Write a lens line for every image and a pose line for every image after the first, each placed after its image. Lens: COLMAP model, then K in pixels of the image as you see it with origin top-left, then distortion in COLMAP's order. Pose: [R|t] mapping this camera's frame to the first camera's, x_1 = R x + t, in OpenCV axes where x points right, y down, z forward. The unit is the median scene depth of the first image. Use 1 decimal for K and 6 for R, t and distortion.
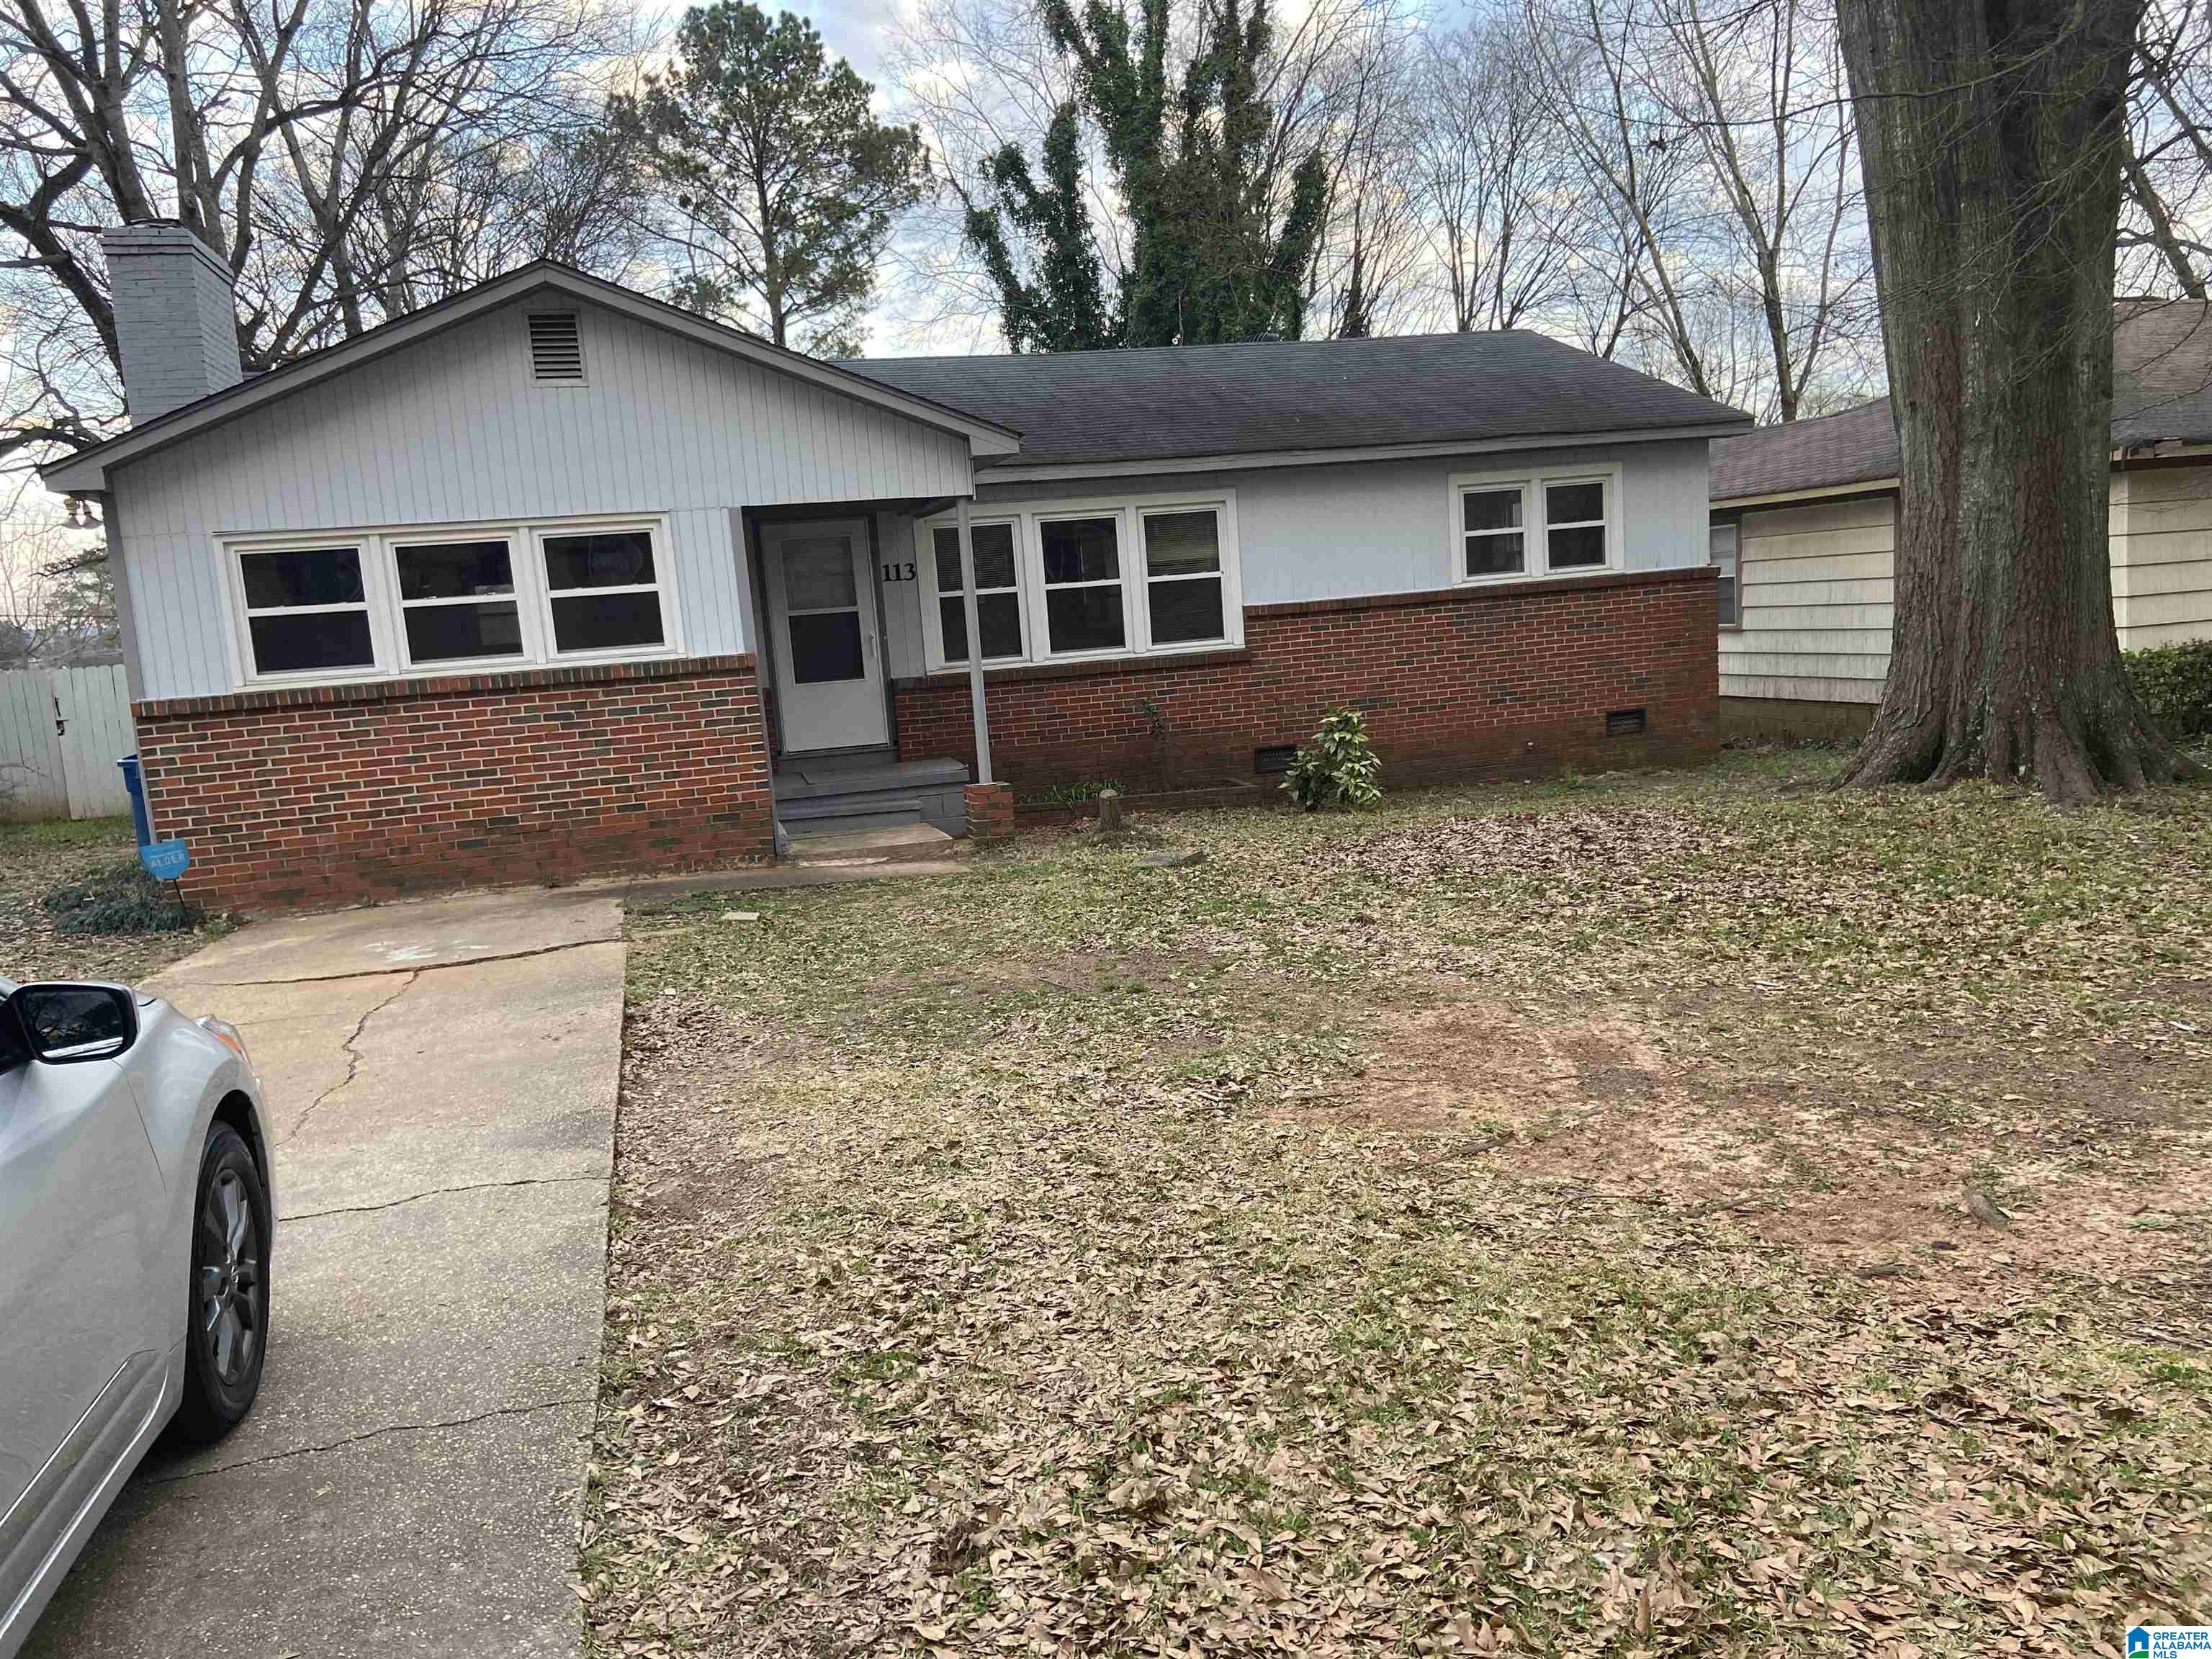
lens RADIAL K [[1578.4, 0, 1061.2], [0, 1578.4, 800.3], [0, 0, 1]] dist [0.121772, -0.148765]
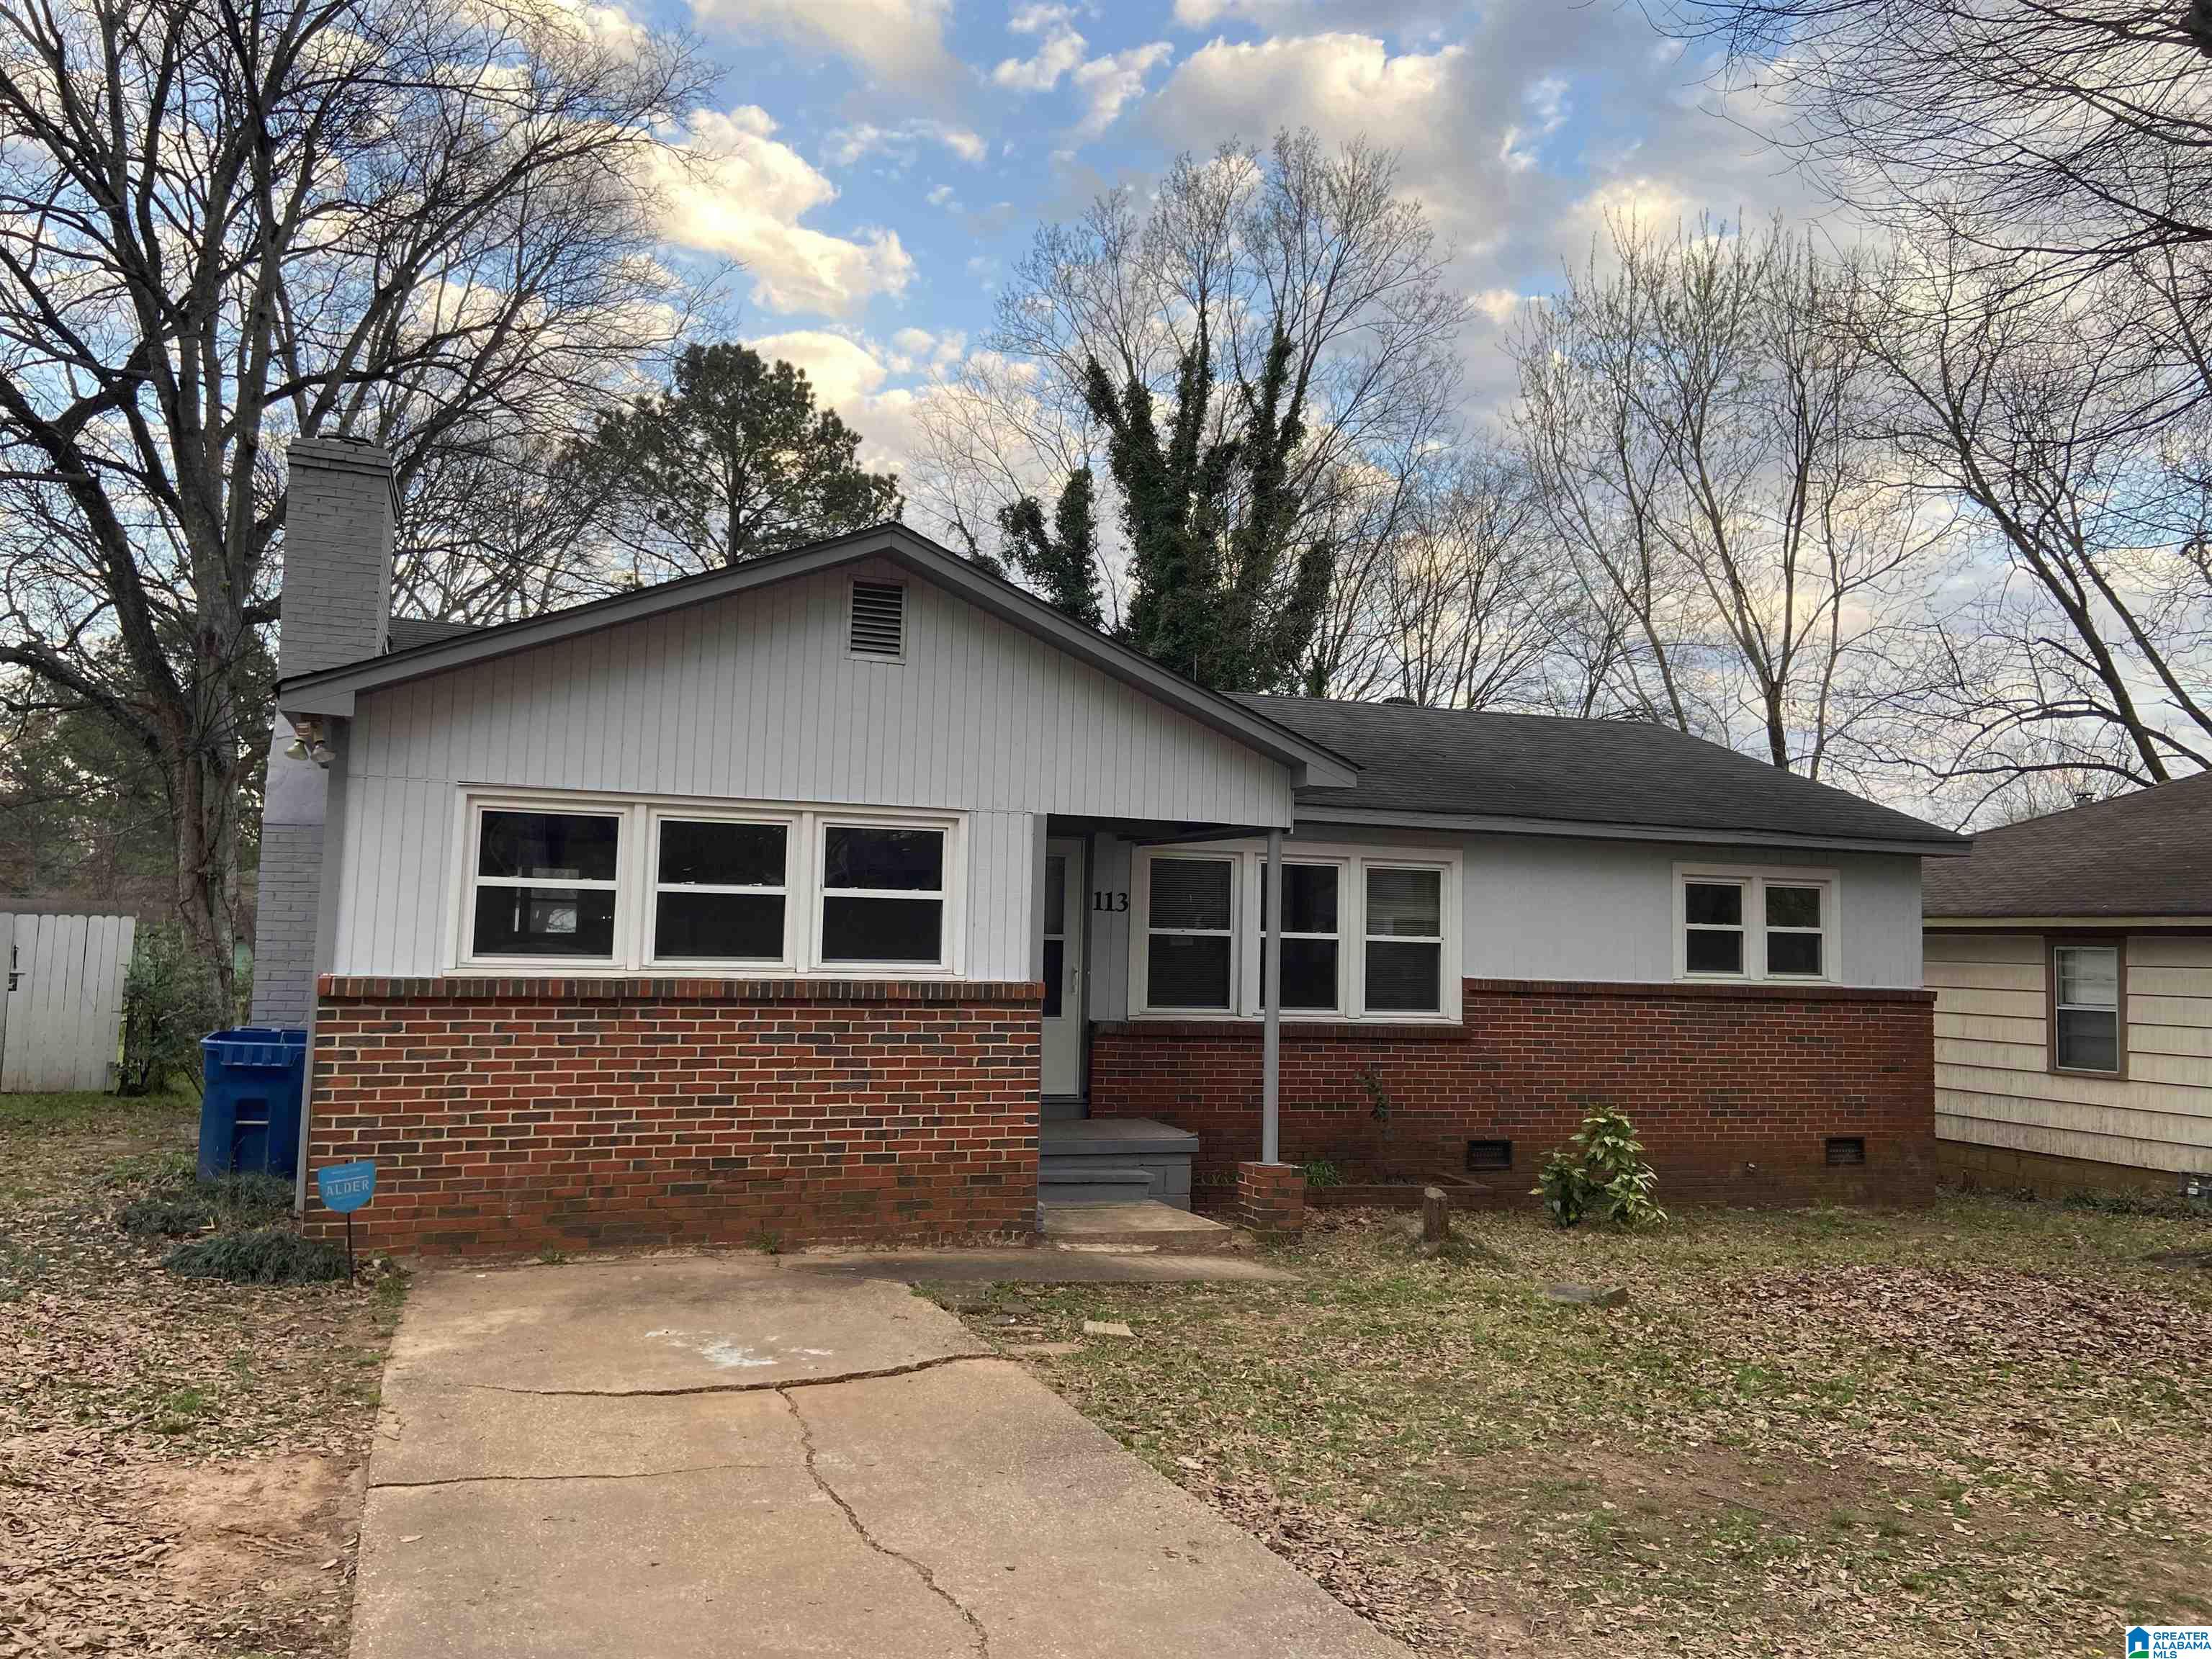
lens RADIAL K [[1578.4, 0, 1061.2], [0, 1578.4, 800.3], [0, 0, 1]] dist [0.121772, -0.148765]
pose [[0.990986, 0.109288, 0.077480, -0.208717], [-0.090449, 0.972457, -0.214818, -0.005751], [-0.098823, 0.205874, 0.973576, 0.126417]]
